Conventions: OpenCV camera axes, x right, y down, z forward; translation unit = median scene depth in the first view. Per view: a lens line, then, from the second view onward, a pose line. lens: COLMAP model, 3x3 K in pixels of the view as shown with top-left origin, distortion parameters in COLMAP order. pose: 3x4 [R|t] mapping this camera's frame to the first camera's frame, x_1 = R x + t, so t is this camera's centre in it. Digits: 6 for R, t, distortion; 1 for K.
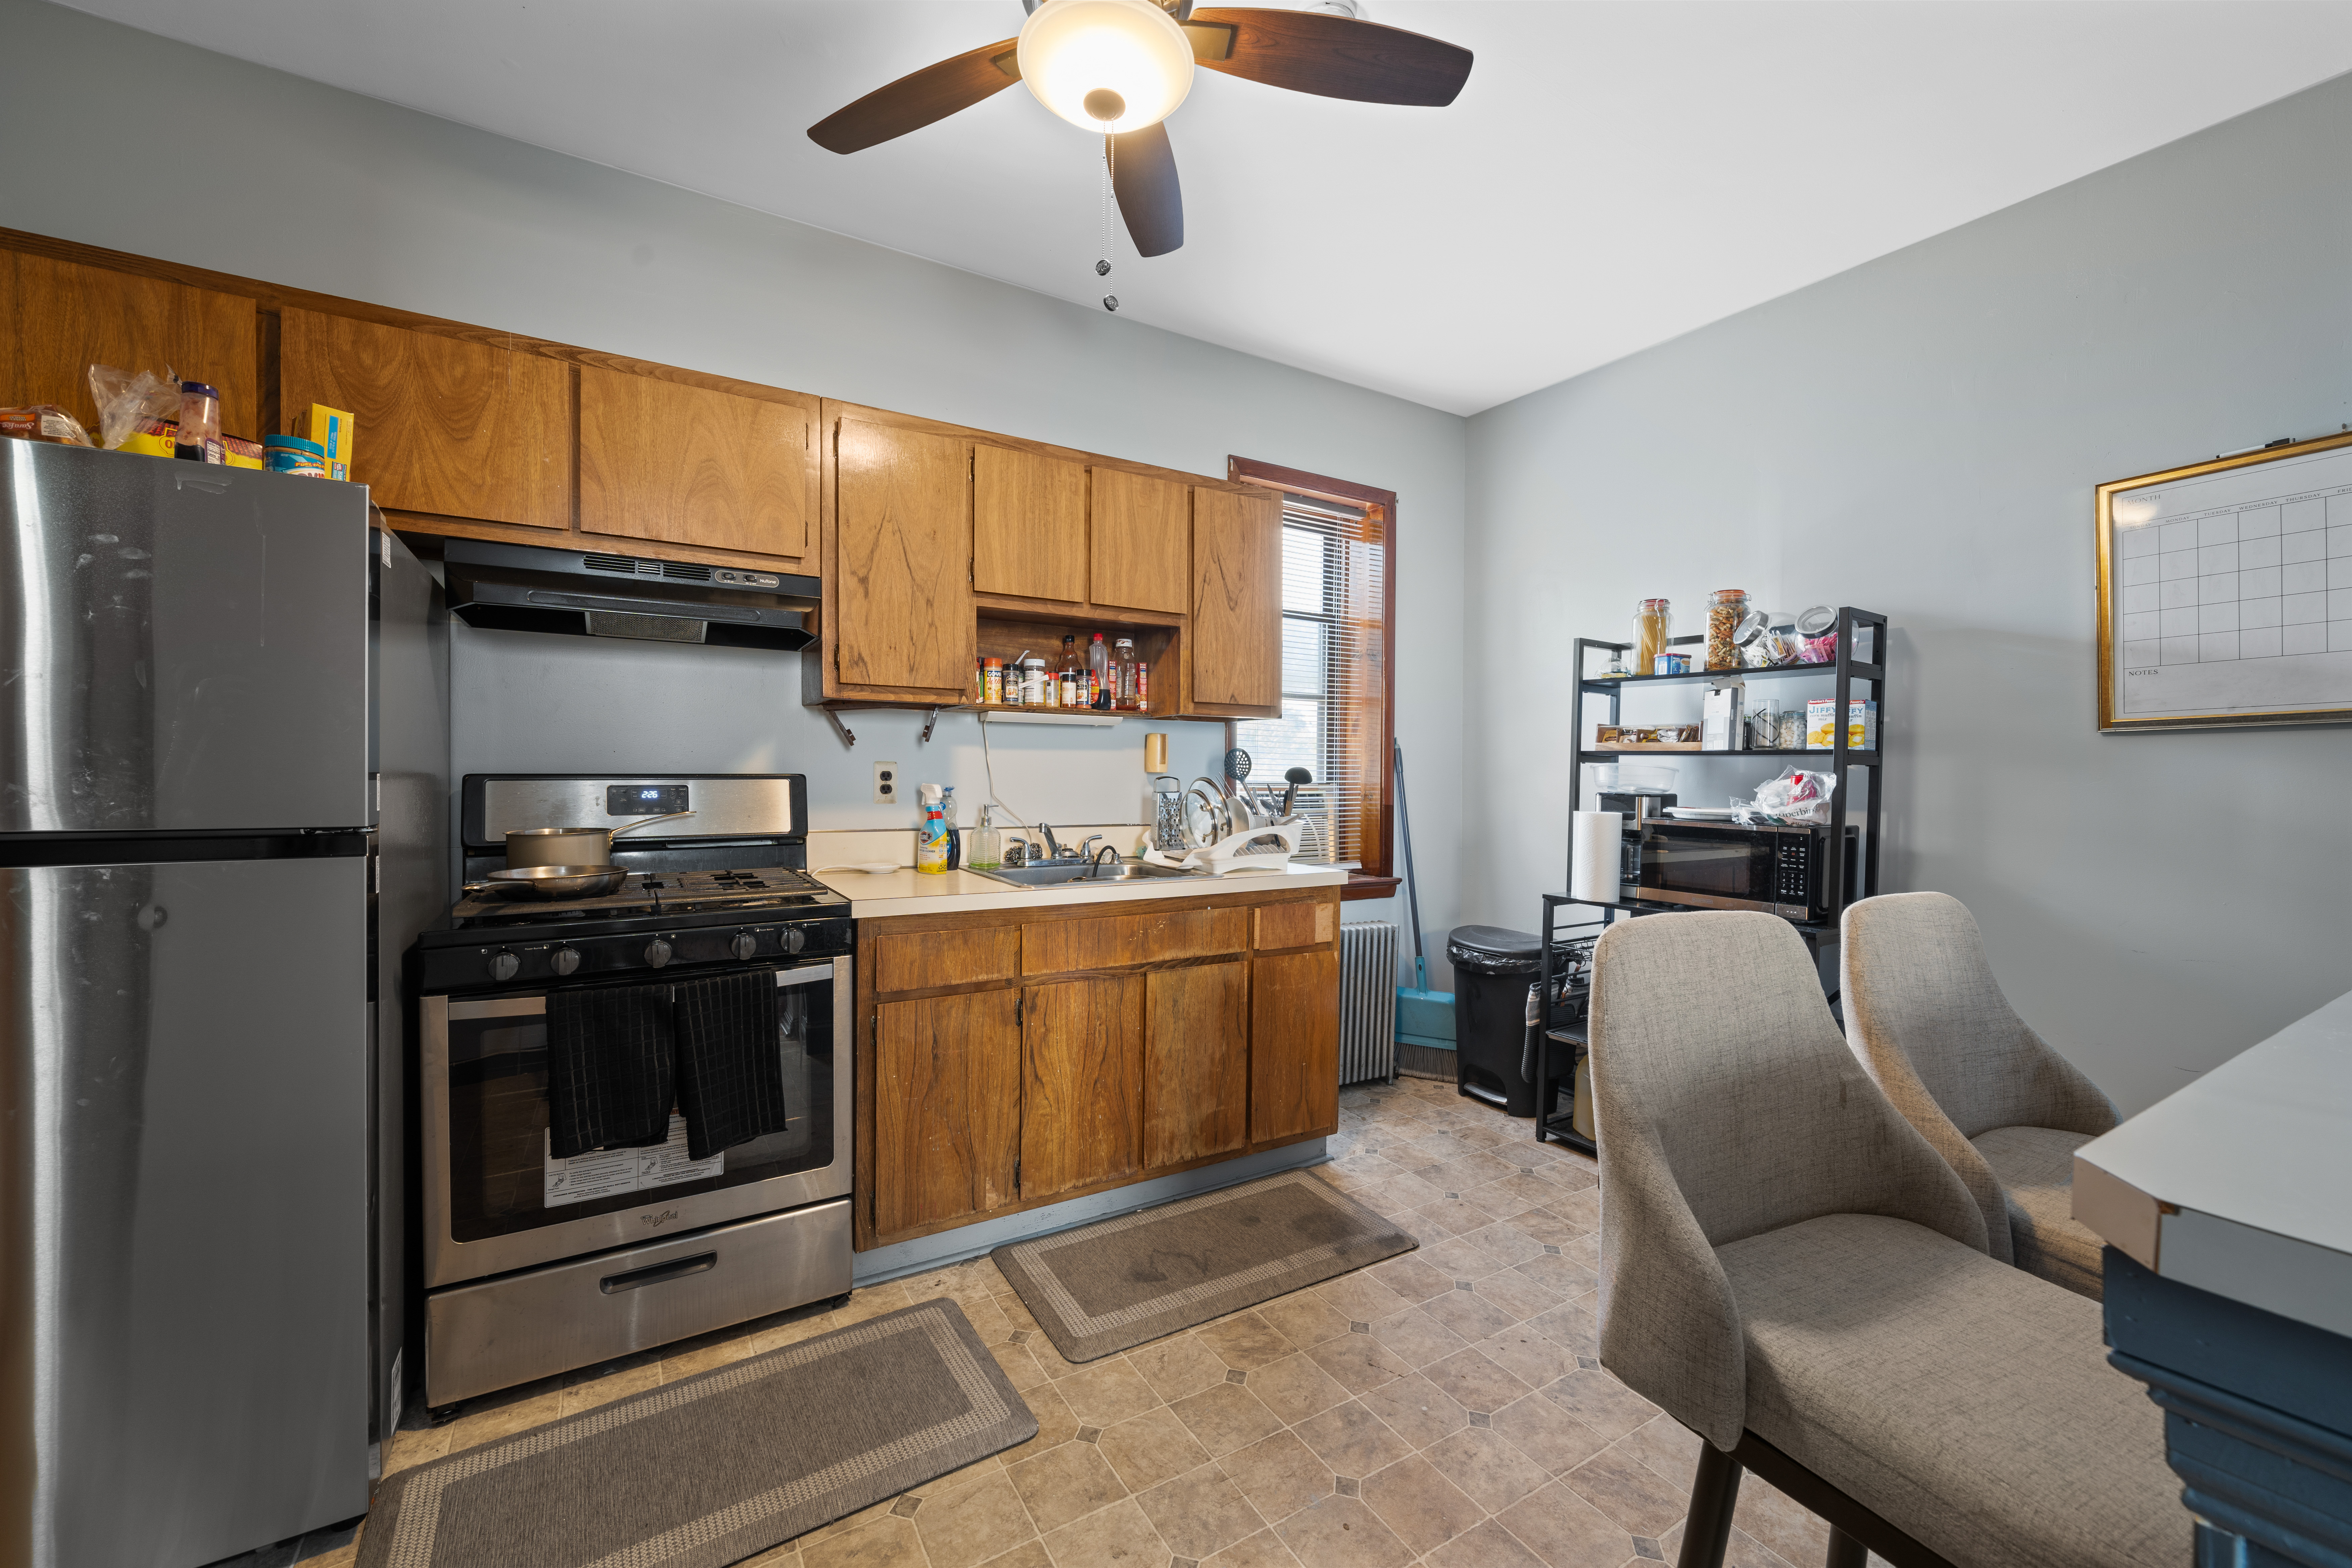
lens RADIAL K [[933.4, 0, 1176.0], [0, 933.4, 784.0], [0, 0, 1]] dist [-0.000706, 0.000295]
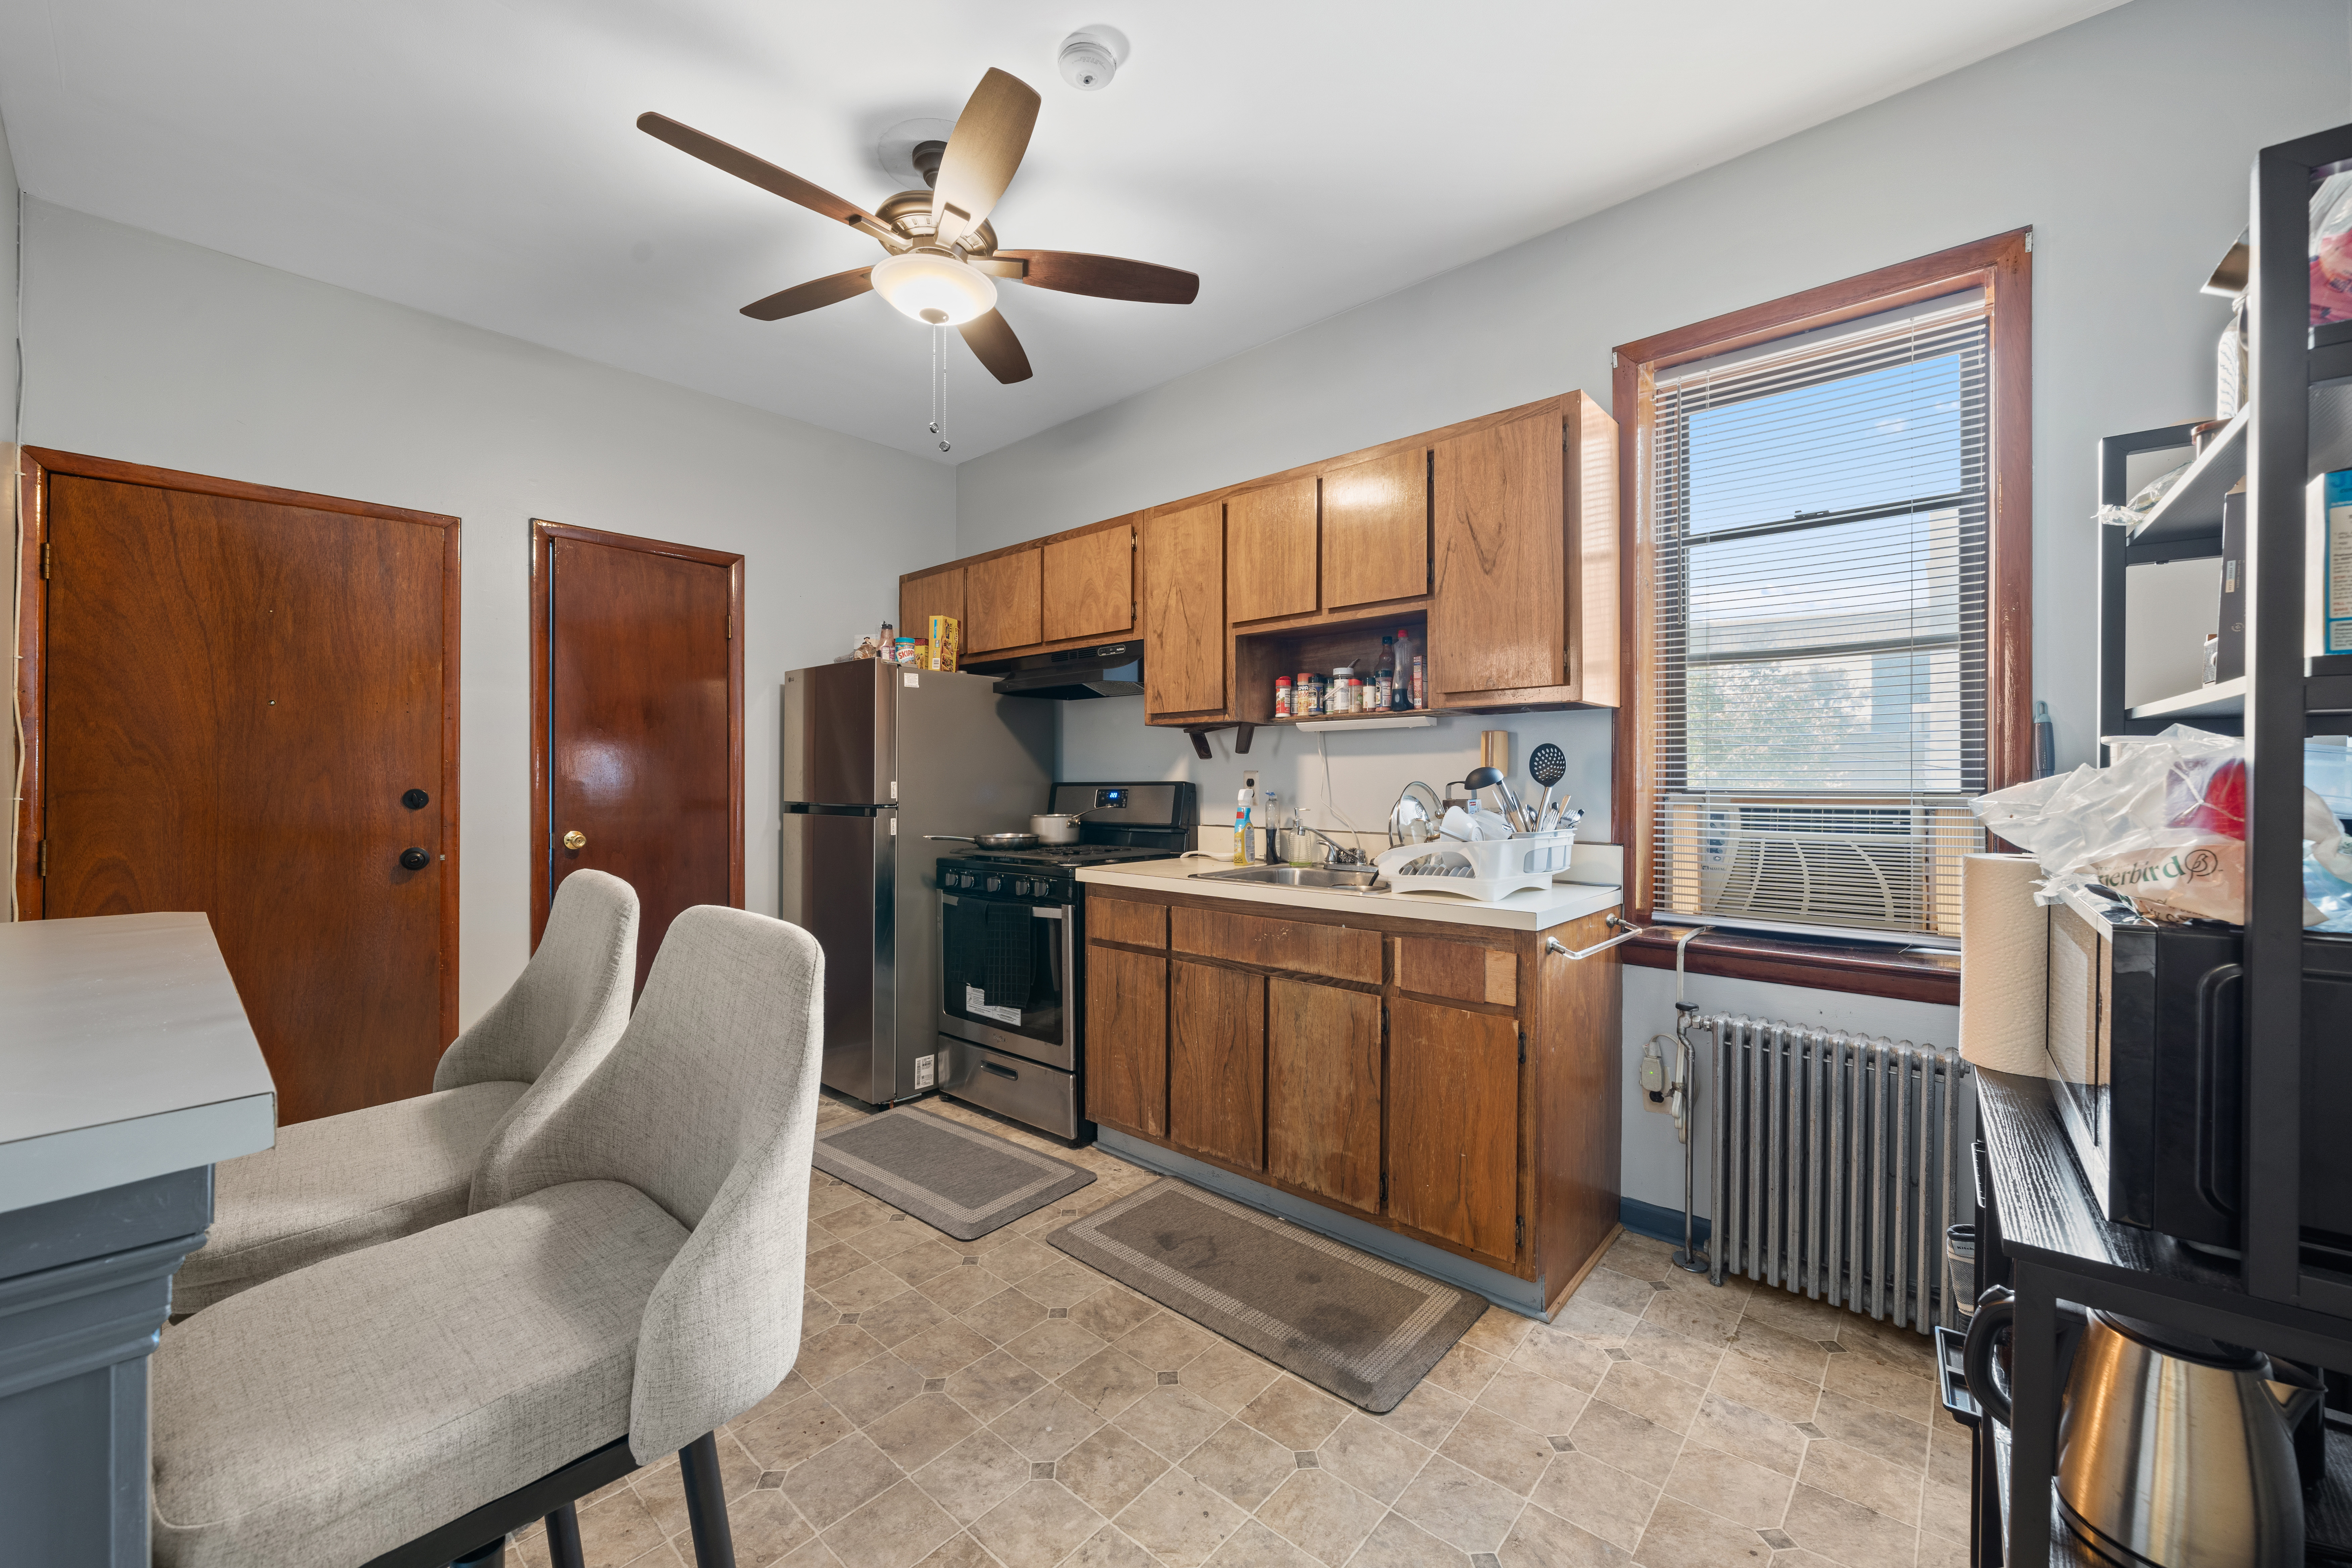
lens RADIAL K [[946.1, 0, 1176.0], [0, 946.1, 784.0], [0, 0, 1]] dist [0.000940, -0.000351]
pose [[0.272474, -0.007142, -0.962137, 0.924459], [-0.009656, 0.999902, -0.010157, 0.006855], [0.962115, 0.012058, 0.272378, 0.629050]]
